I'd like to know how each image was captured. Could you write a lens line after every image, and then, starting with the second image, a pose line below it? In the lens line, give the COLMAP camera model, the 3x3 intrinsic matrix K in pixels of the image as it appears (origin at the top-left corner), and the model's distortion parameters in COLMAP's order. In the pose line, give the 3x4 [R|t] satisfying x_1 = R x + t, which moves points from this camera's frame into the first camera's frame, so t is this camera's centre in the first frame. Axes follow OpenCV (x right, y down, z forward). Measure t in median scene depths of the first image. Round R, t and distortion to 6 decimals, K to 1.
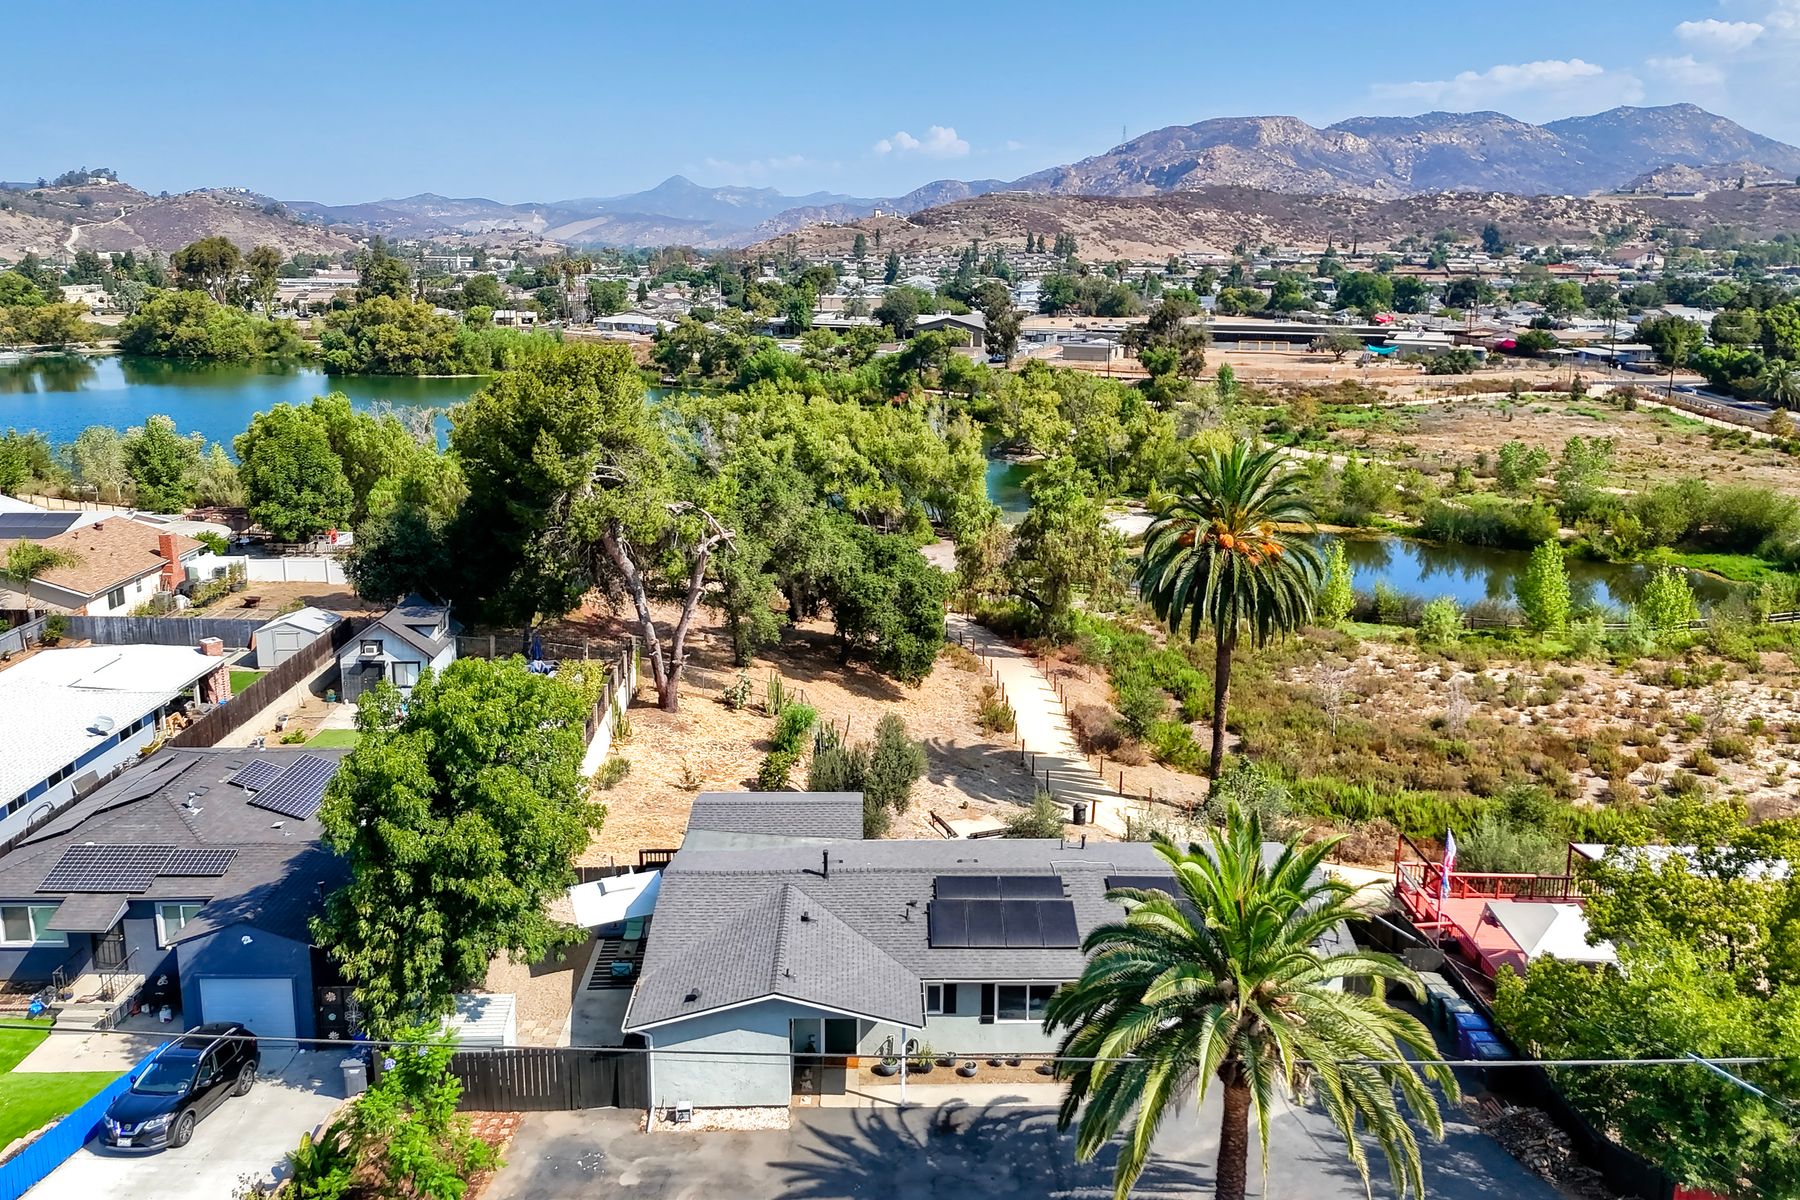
lens RADIAL K [[1383.4, 0, 896.2], [0, 1383.4, 473.9], [0, 0, 1]] dist [0.055460, -0.060287]
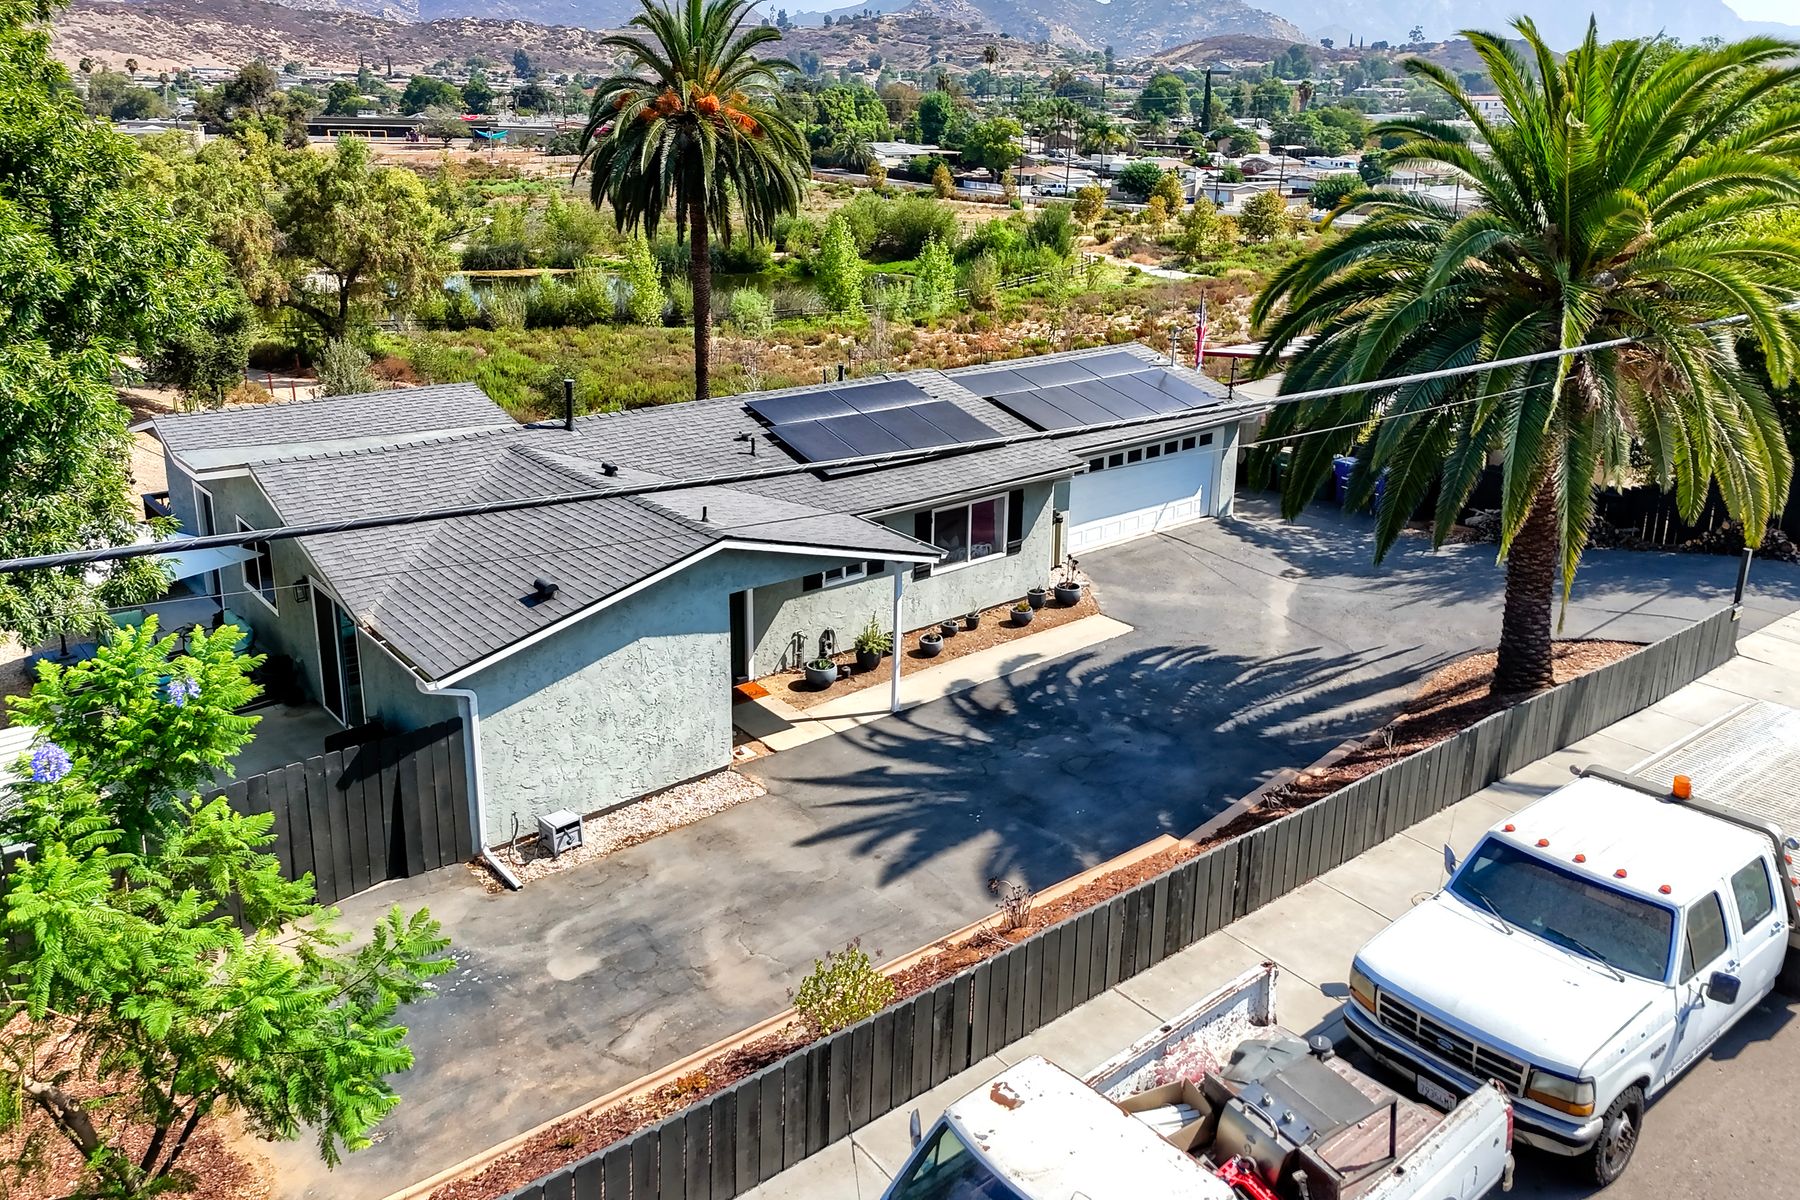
lens RADIAL K [[1383.4, 0, 896.2], [0, 1383.4, 473.9], [0, 0, 1]] dist [0.055460, -0.060287]
pose [[0.776893, -0.153282, 0.610690, -0.164847], [0.093989, 0.987280, 0.128237, 0.142397], [-0.622578, -0.042228, 0.781417, 0.280474]]
